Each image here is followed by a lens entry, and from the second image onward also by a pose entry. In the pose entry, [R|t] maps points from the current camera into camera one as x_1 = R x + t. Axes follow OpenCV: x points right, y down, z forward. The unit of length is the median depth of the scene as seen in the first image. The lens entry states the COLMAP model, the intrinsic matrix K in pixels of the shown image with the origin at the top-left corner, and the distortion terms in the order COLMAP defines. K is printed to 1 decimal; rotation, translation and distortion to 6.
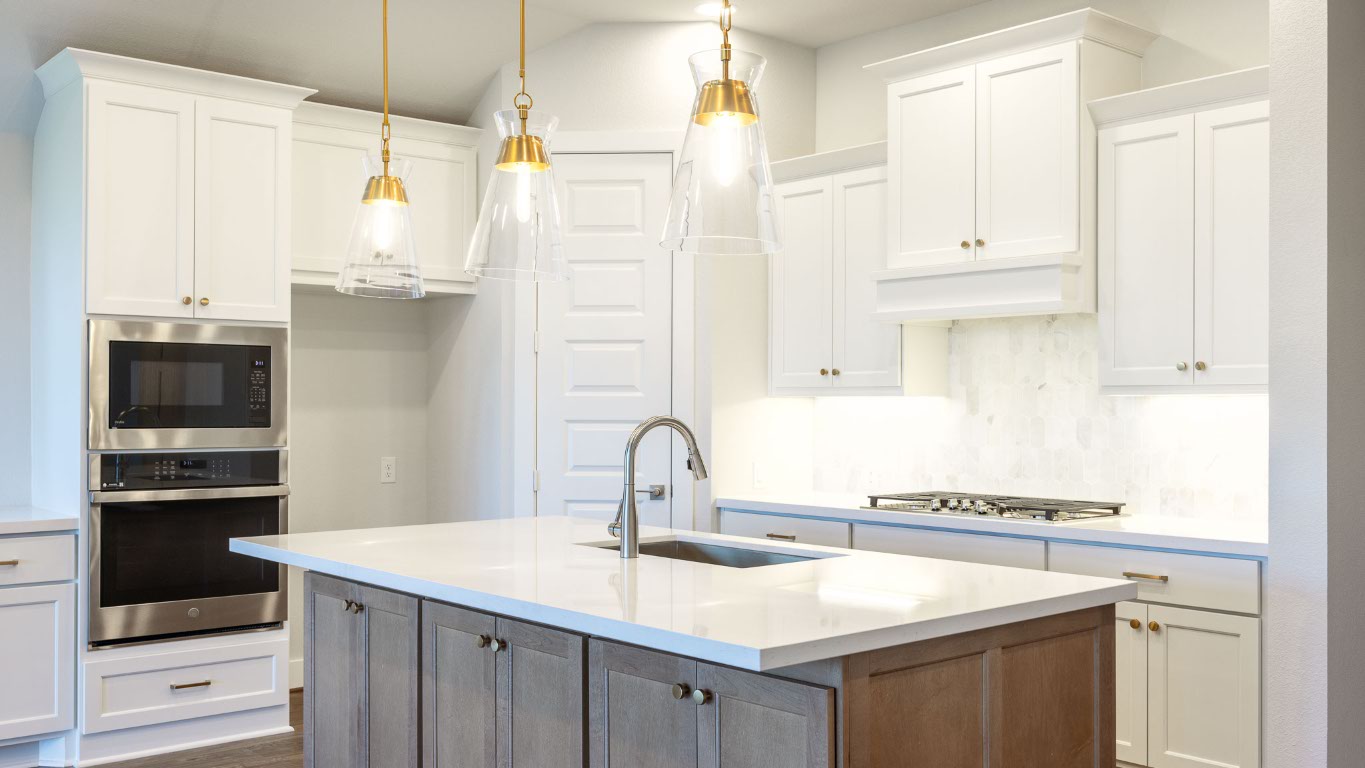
lens RADIAL K [[1299.0, 0, 677.5], [0, 1299.0, 377.6], [0, 0, 1]] dist [0.003923, 0.000000]
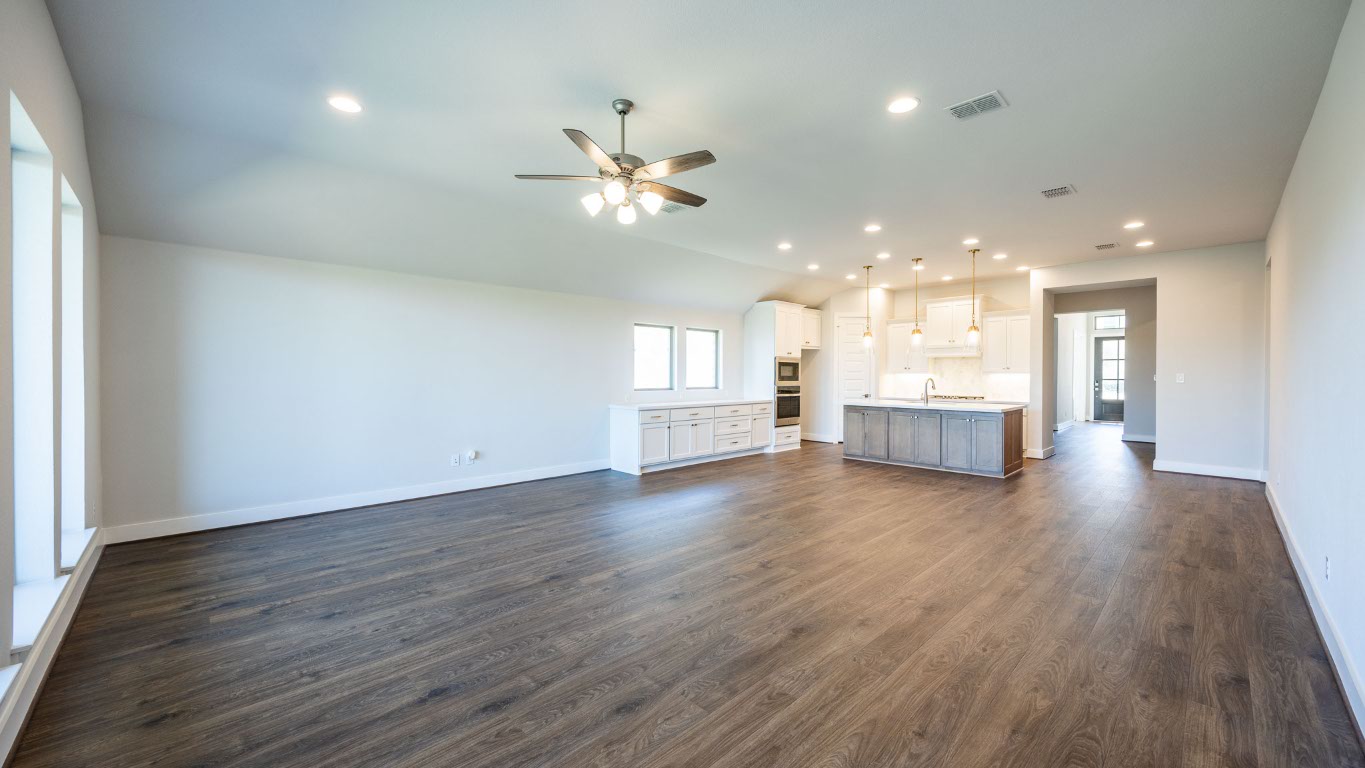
lens RADIAL K [[518.9, 0, 679.9], [0, 518.9, 380.8], [0, 0, 1]] dist [0.000059, 0.000003]
pose [[0.997626, -0.000400, 0.068866, -0.886649], [-0.001933, 0.999426, 0.033809, -0.023116], [-0.068840, -0.033862, 0.997053, -0.806521]]
